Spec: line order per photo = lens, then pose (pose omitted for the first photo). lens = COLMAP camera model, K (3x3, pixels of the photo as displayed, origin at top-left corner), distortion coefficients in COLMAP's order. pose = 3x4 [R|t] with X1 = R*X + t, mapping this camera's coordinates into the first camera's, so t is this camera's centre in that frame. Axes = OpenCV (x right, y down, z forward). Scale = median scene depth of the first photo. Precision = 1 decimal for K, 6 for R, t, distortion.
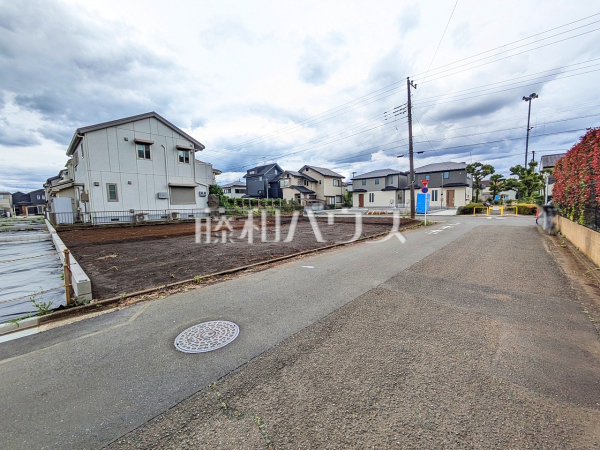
lens RADIAL K [[236.6, 0, 297.0], [0, 236.6, 224.0], [0, 0, 1]] dist [0.000224, 0.001374]
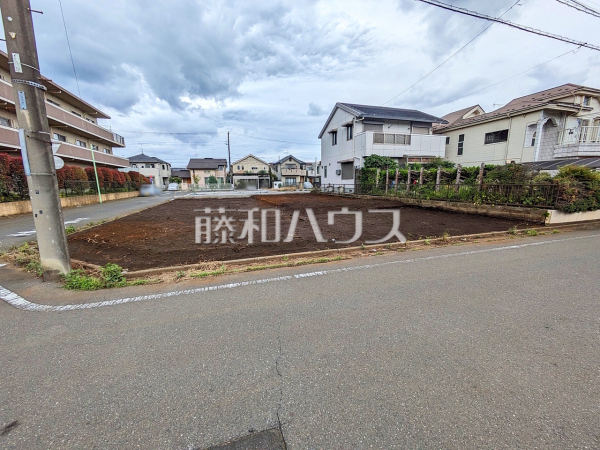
lens RADIAL K [[236.6, 0, 299.8], [0, 236.6, 227.8], [0, 0, 1]] dist [0.000224, 0.001374]
pose [[-0.477834, 0.183158, -0.859144, 0.633903], [-0.060315, 0.968873, 0.240096, -0.124138], [0.876377, 0.166545, -0.451913, 1.440677]]
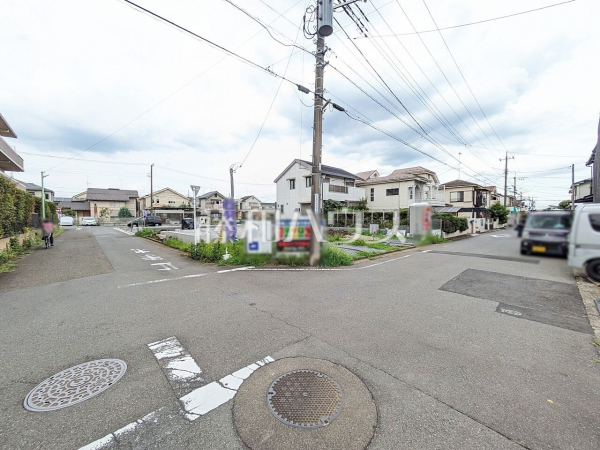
lens RADIAL K [[236.6, 0, 300.6], [0, 236.6, 223.3], [0, 0, 1]] dist [0.000224, 0.001374]
pose [[-0.064934, 0.037821, -0.997173, 0.999697], [-0.088430, 0.995132, 0.043502, -0.104615], [0.993964, 0.091005, -0.061274, 1.134897]]
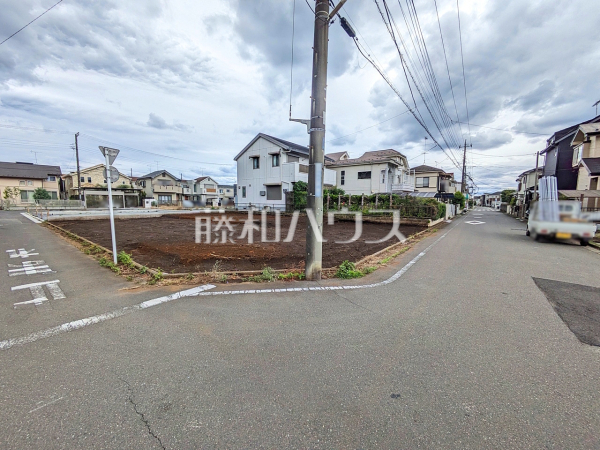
lens RADIAL K [[236.6, 0, 297.8], [0, 236.6, 222.1], [0, 0, 1]] dist [0.000224, 0.001374]
pose [[0.093583, 0.099010, -0.990676, 0.829013], [-0.099178, 0.991021, 0.089676, -0.097998], [0.990659, 0.089862, 0.102562, 1.088281]]
